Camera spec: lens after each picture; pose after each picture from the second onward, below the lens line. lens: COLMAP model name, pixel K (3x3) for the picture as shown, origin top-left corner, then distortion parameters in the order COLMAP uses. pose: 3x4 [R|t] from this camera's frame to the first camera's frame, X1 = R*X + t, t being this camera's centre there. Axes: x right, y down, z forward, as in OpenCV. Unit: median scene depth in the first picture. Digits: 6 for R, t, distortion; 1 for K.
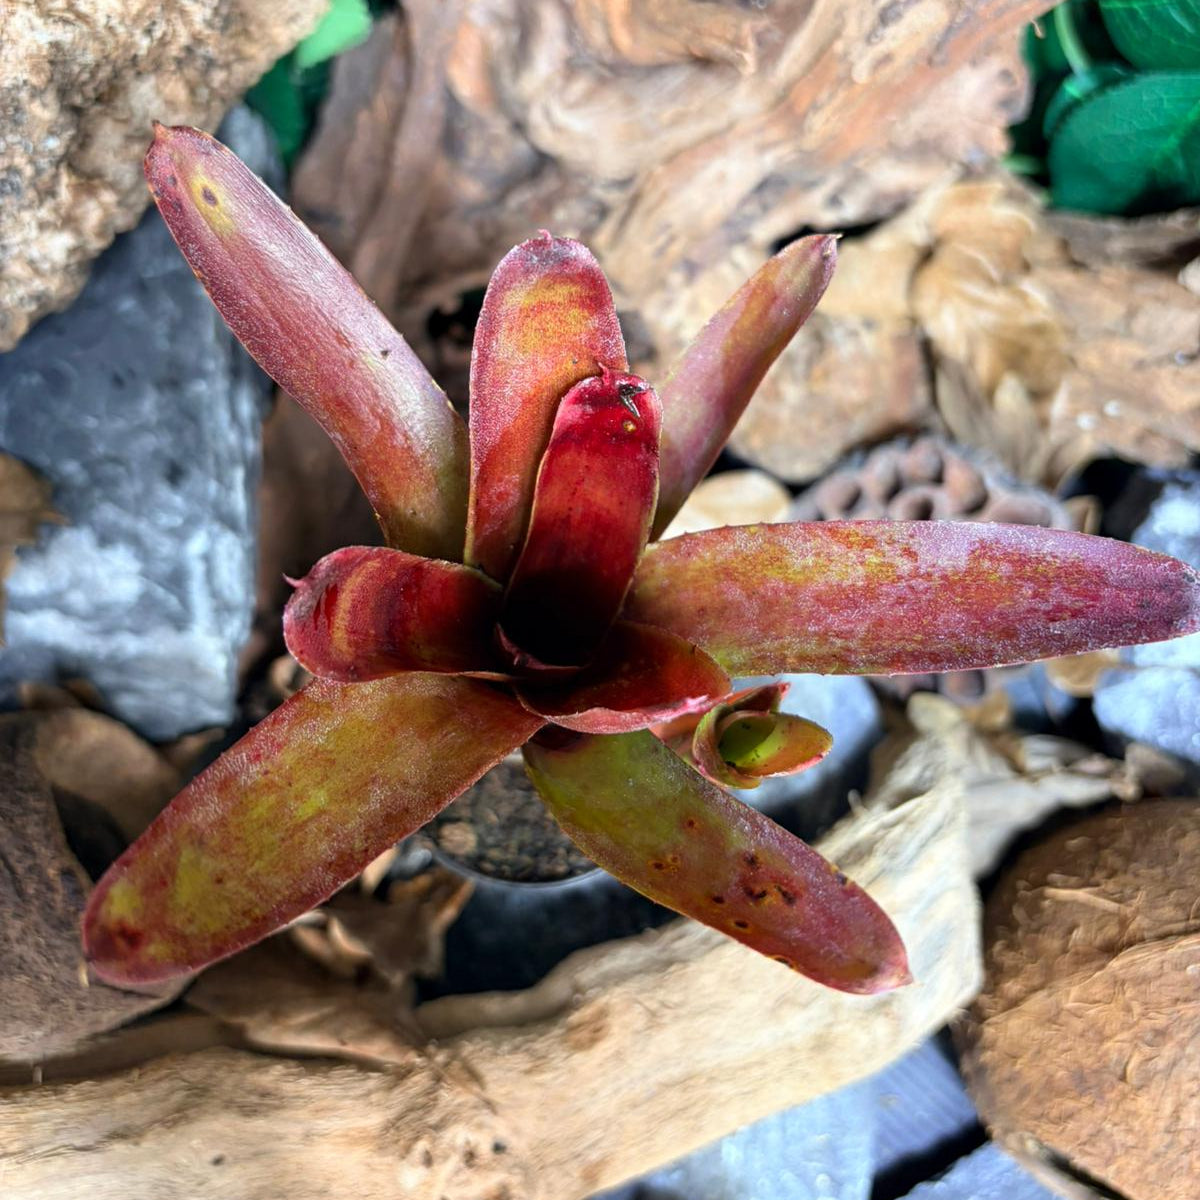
lens RADIAL K [[1266.2, 0, 606.3], [0, 1266.2, 548.7], [0, 0, 1]] dist [-0.002434, 0.000000]
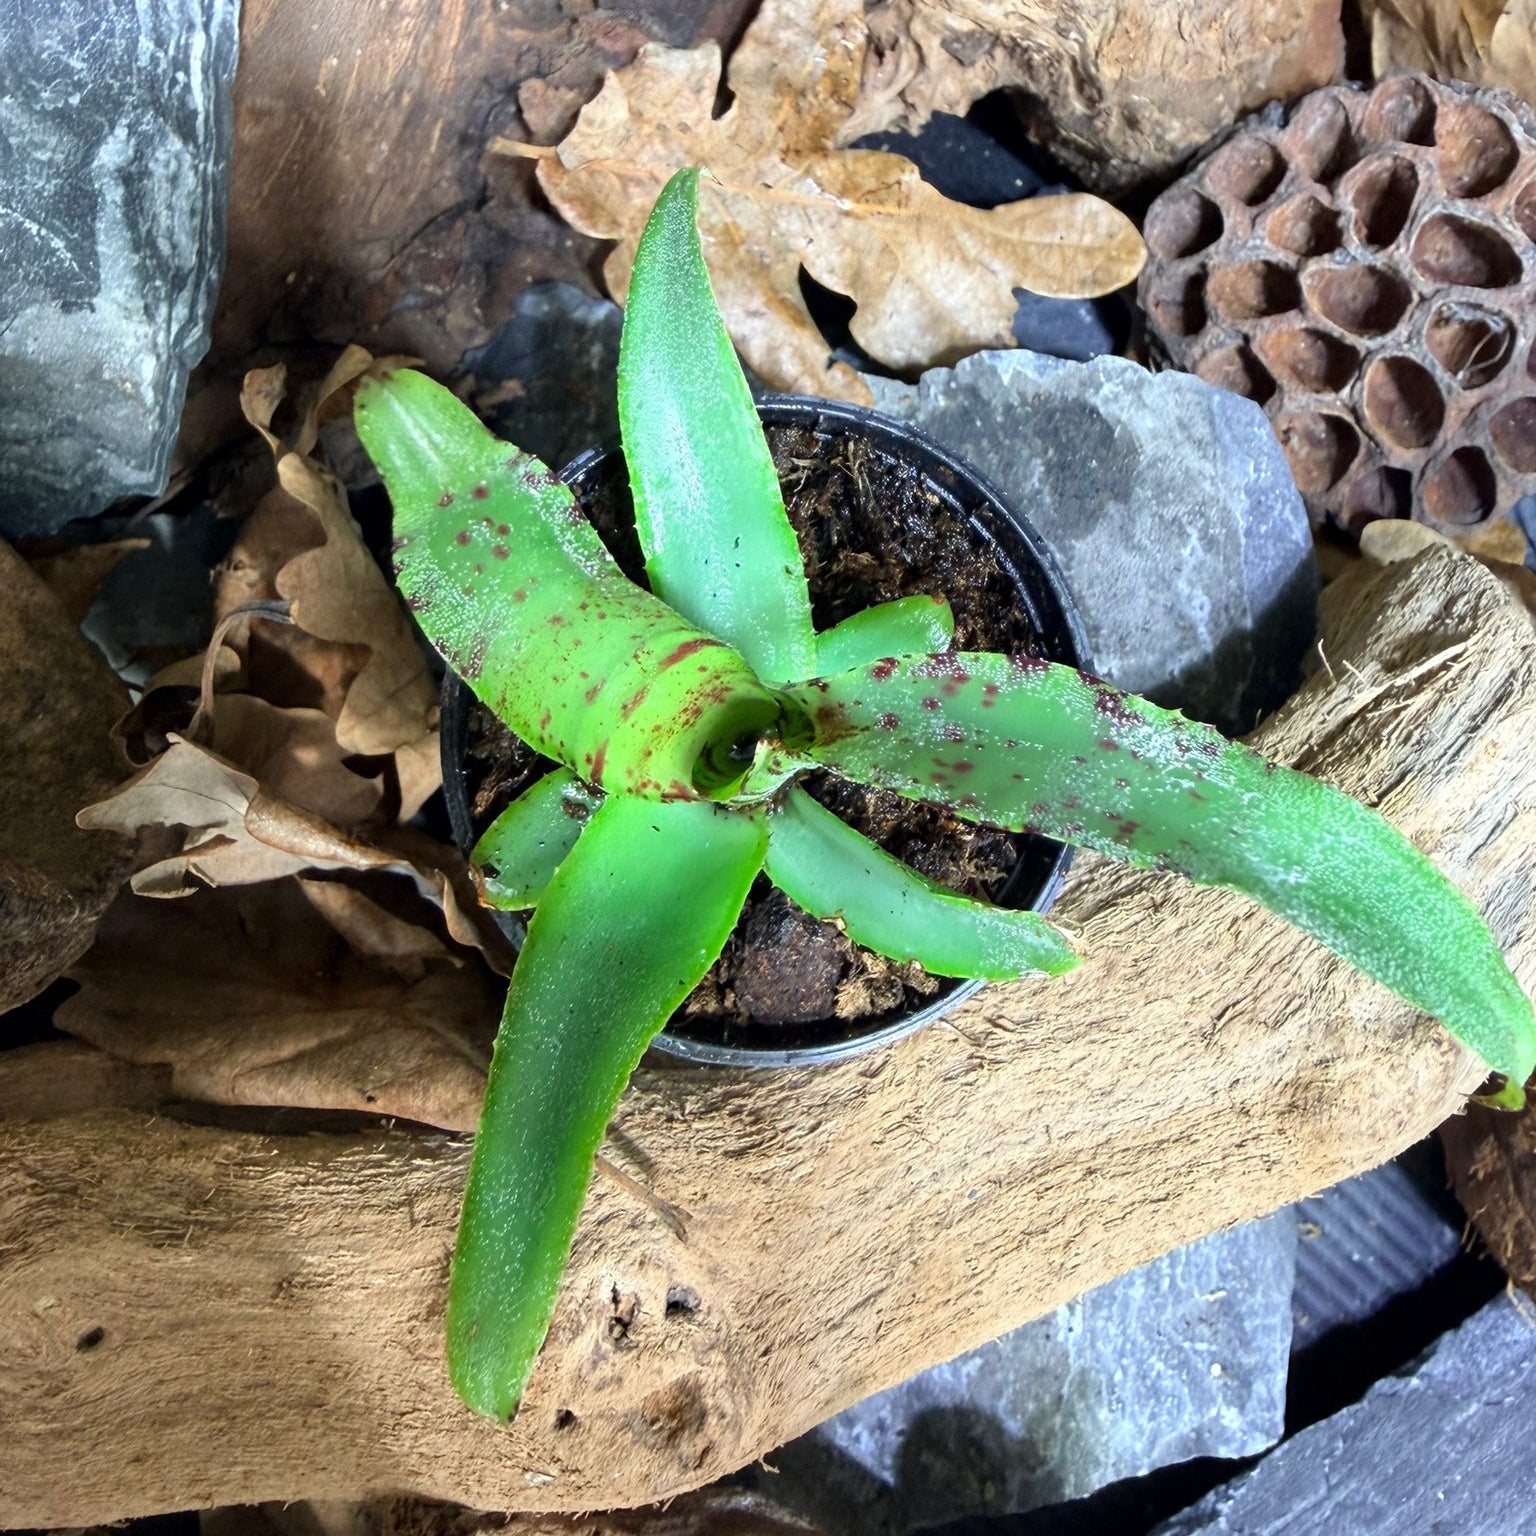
lens RADIAL K [[1620.7, 0, 768.3], [0, 1620.7, 481.3], [0, 0, 1]] dist [-0.002434, 0.000000]
pose [[0.998029, 0.023541, 0.058172, -0.087681], [-0.020544, 0.998457, -0.051582, 0.170946], [-0.059296, 0.050285, 0.996973, 0.328359]]
